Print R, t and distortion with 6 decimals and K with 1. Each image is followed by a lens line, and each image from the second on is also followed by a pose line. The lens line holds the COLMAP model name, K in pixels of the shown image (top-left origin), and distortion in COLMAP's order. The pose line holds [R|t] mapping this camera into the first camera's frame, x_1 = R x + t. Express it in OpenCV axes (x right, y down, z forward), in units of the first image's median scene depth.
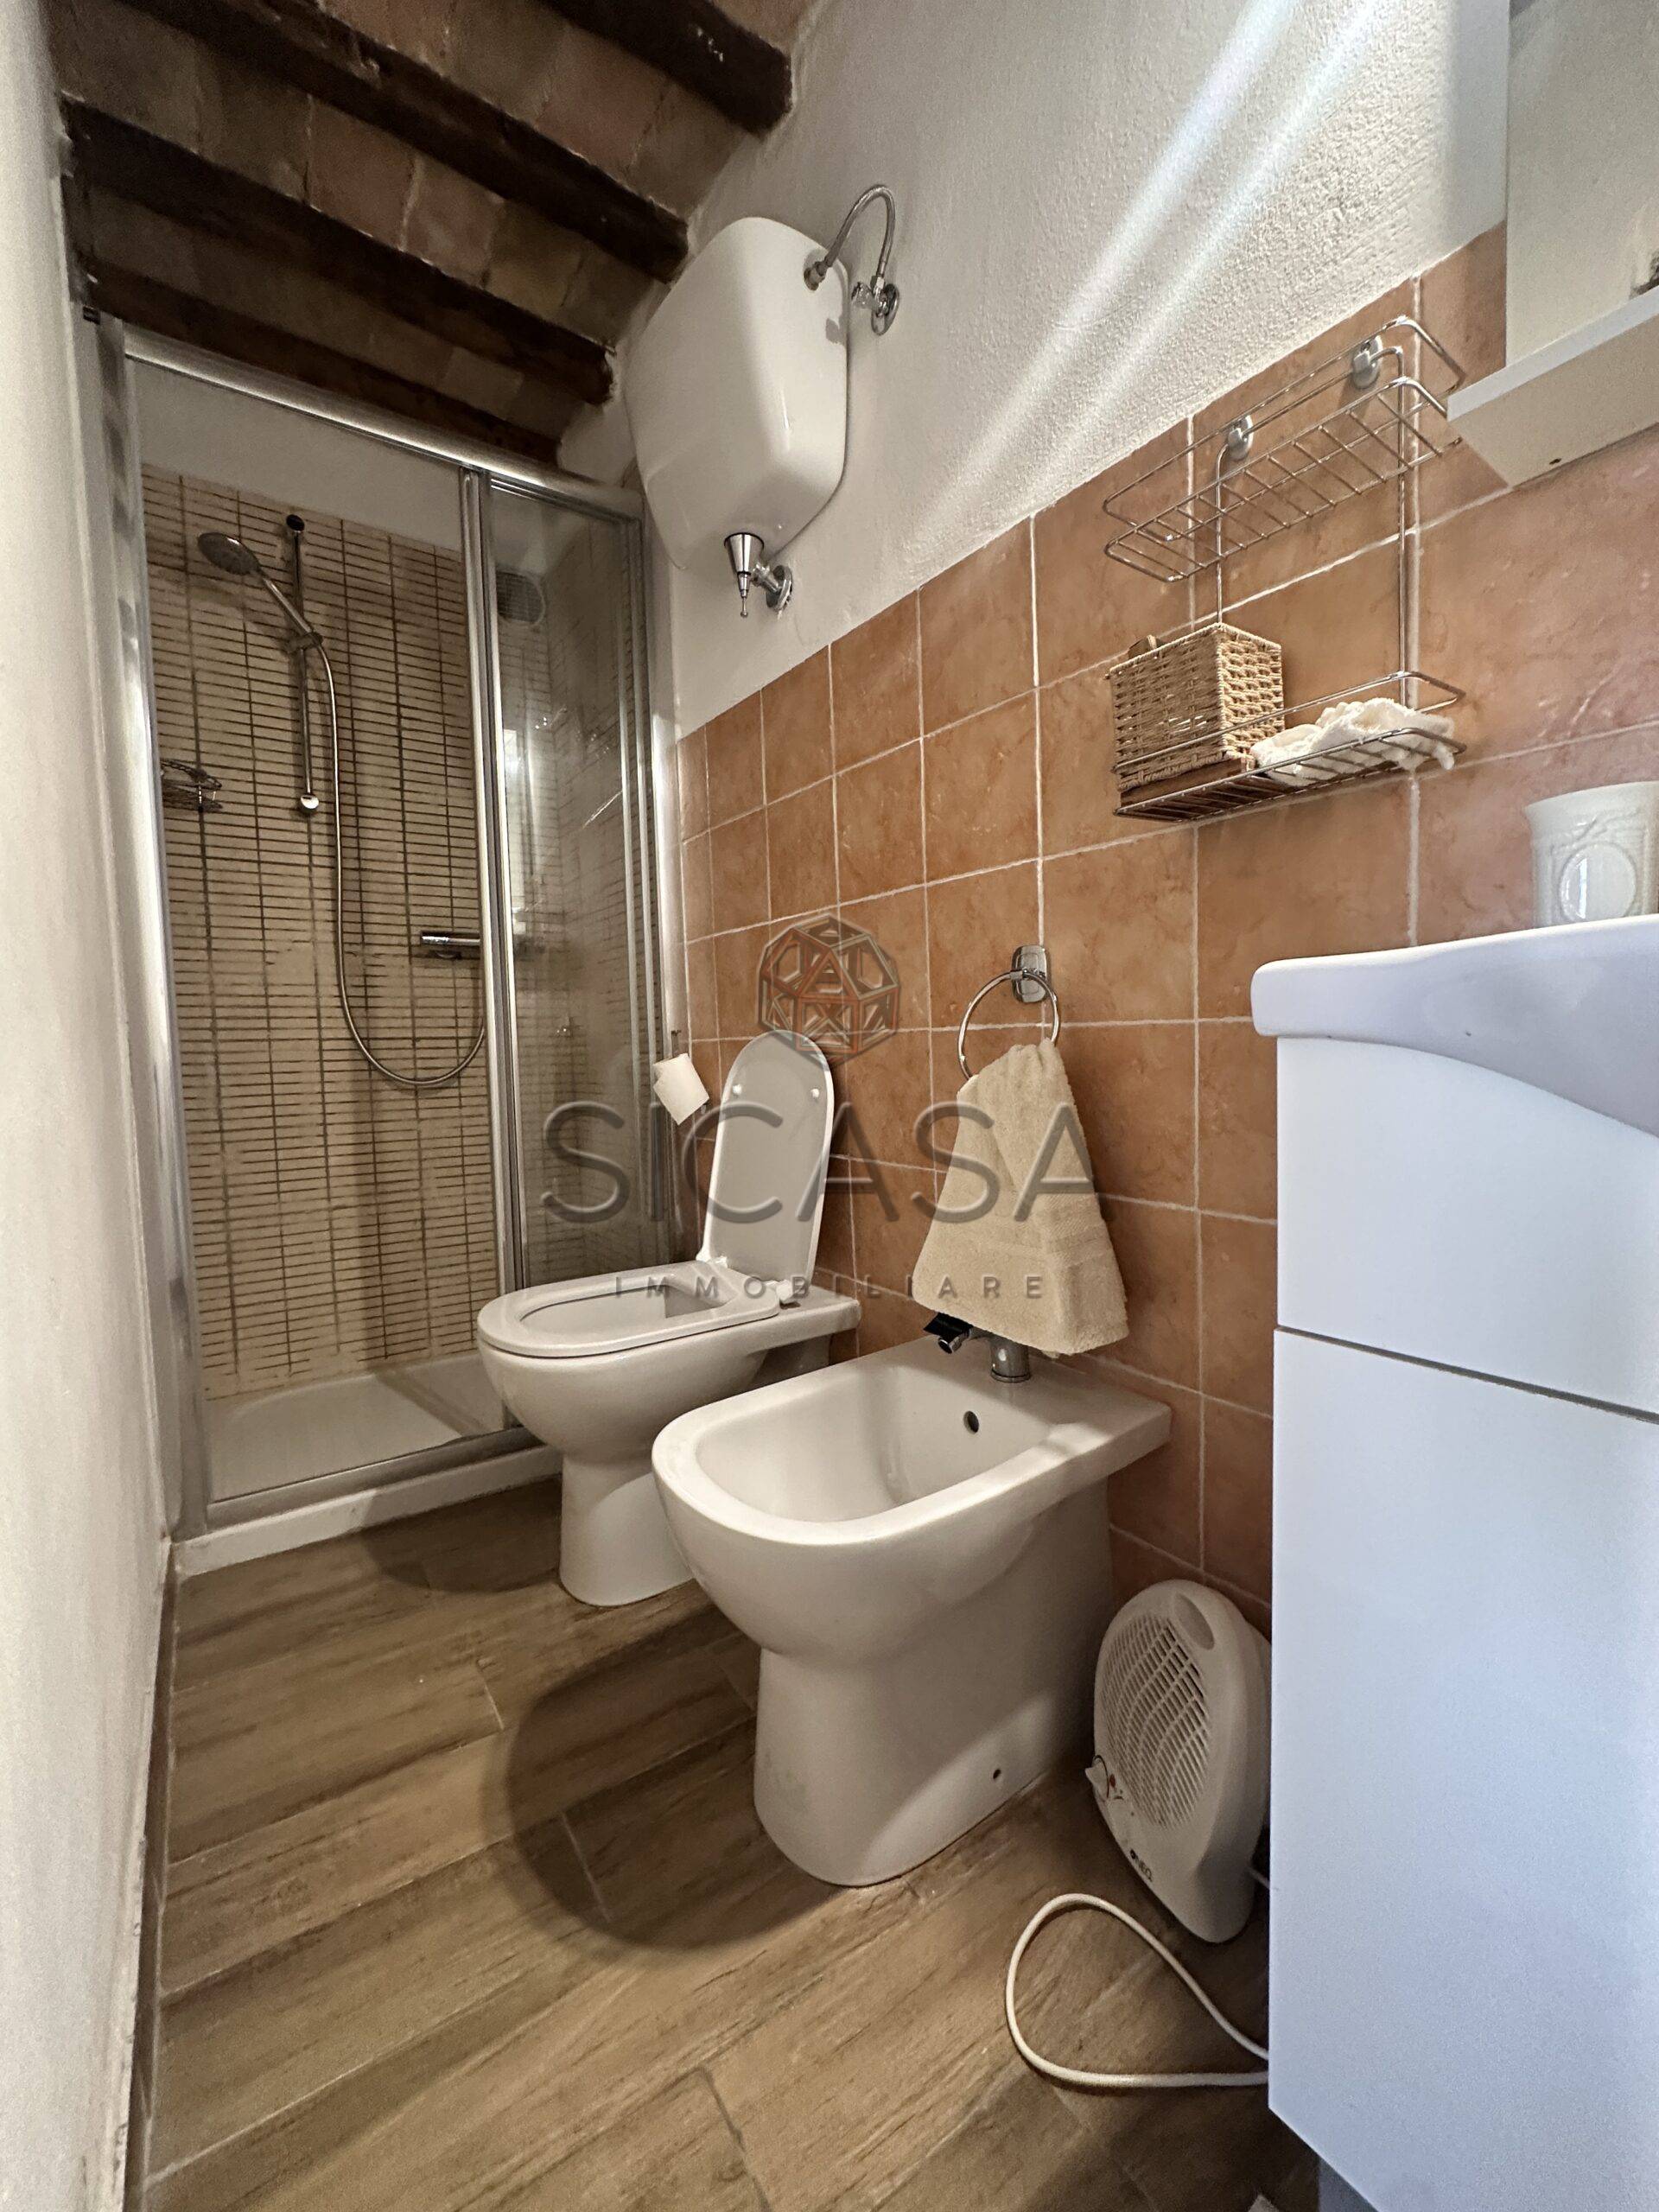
lens RADIAL K [[881.9, 0, 823.9], [0, 881.9, 1101.1], [0, 0, 1]] dist [-0.001545, 0.000469]
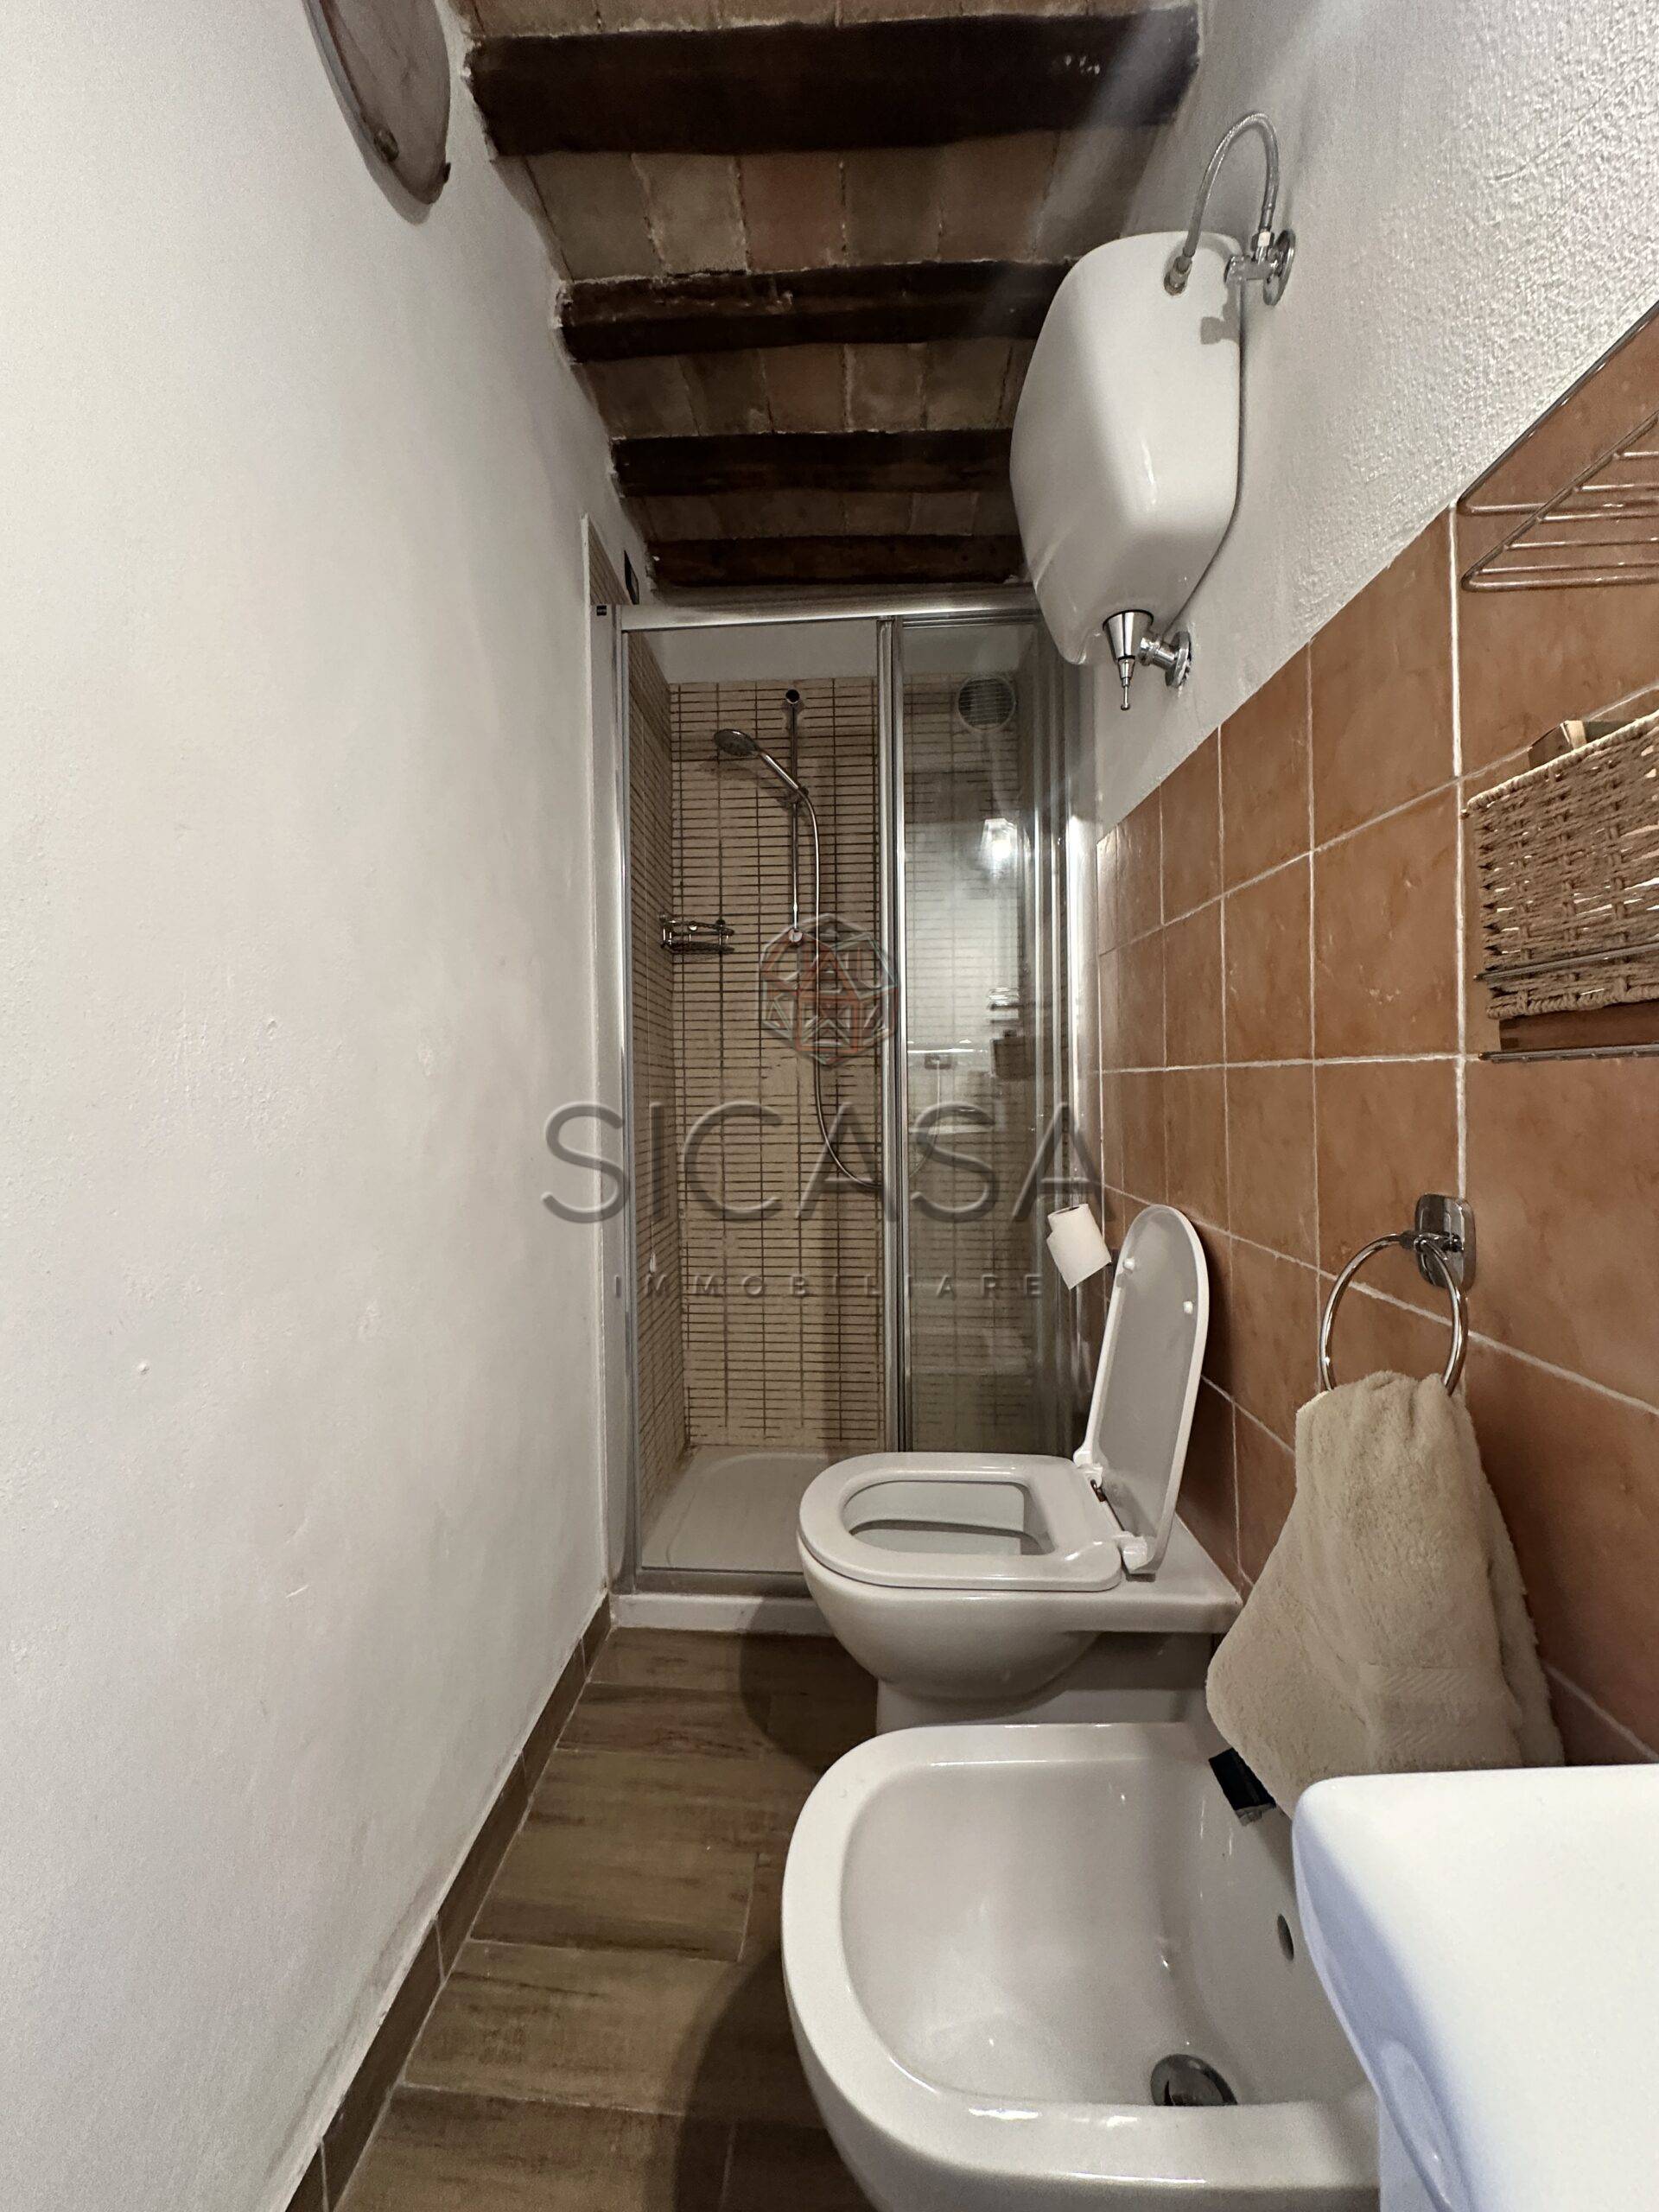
lens RADIAL K [[881.9, 0, 823.9], [0, 881.9, 1101.1], [0, 0, 1]] dist [-0.001545, 0.000469]
pose [[0.790021, 0.027385, -0.612468, 0.193741], [-0.044621, 0.998921, -0.012891, -0.155505], [0.611454, 0.037513, 0.790390, 0.184613]]
